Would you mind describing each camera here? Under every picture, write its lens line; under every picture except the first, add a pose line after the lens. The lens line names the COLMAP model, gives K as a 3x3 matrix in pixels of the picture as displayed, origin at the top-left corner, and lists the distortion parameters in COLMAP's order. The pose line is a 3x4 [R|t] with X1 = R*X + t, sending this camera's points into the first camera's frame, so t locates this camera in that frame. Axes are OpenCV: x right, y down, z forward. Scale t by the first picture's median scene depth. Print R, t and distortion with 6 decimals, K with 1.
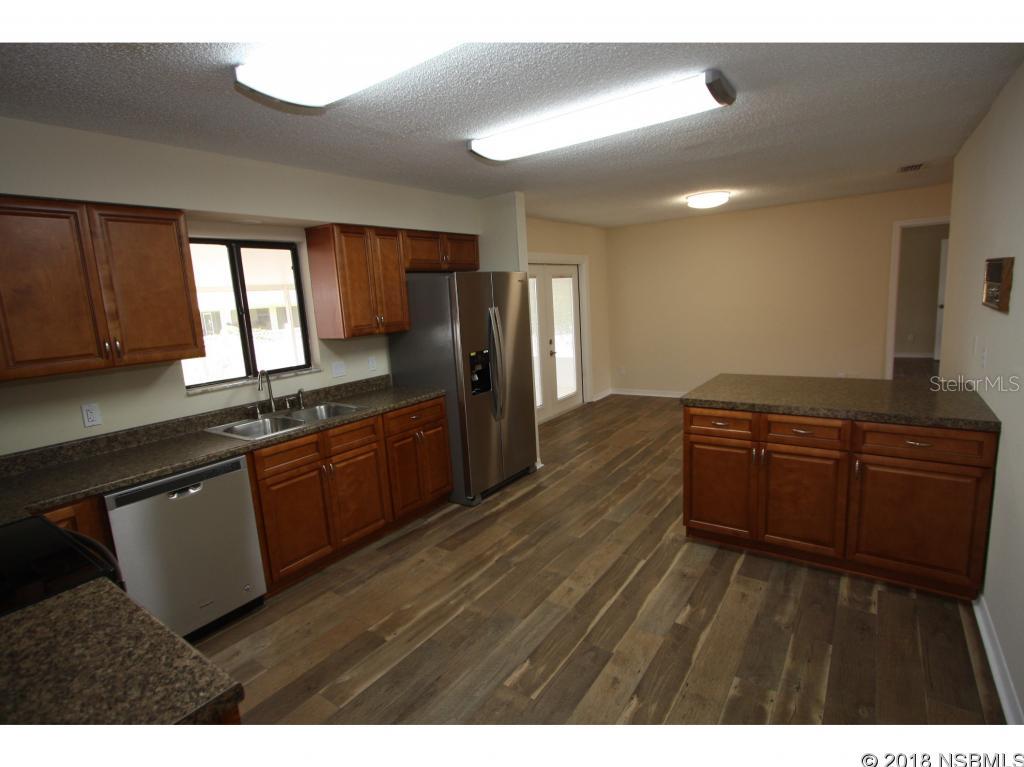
lens RADIAL K [[472.2, 0, 512.6], [0, 472.2, 373.5], [0, 0, 1]] dist [-0.001185, -0.000145]
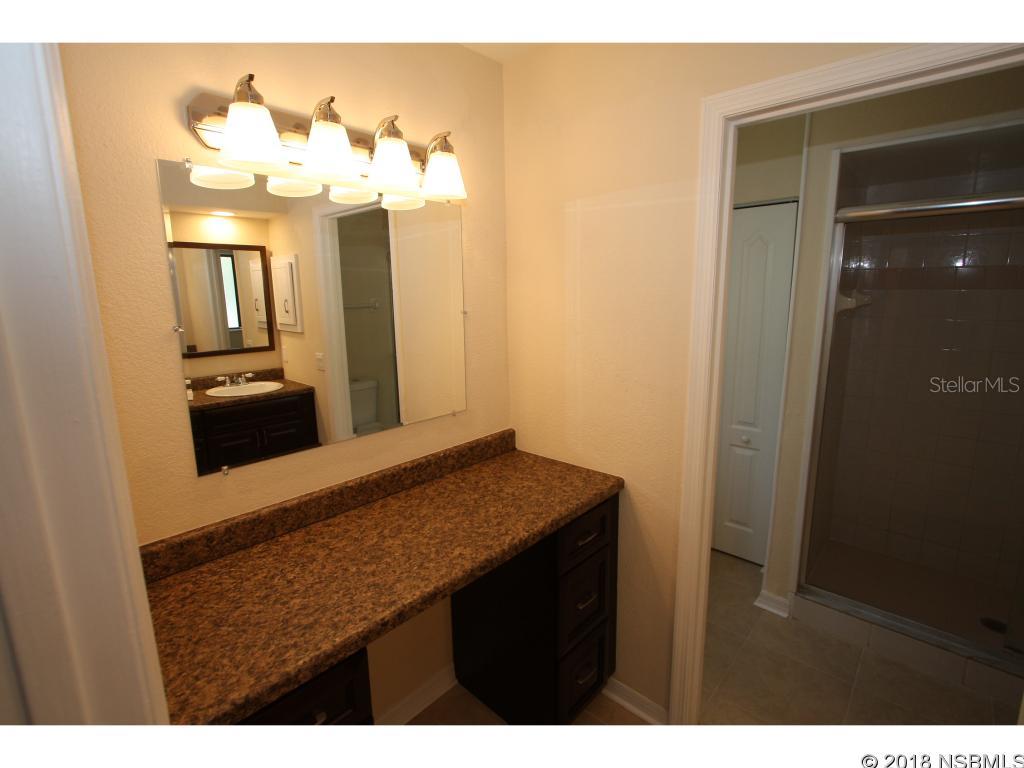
lens RADIAL K [[472.2, 0, 512.6], [0, 472.2, 374.0], [0, 0, 1]] dist [-0.001185, -0.000145]
pose [[-0.108531, 0.234876, -0.965947, 0.459547], [-0.133343, 0.959466, 0.248282, -0.223843], [0.985109, 0.155749, -0.072813, 1.139913]]
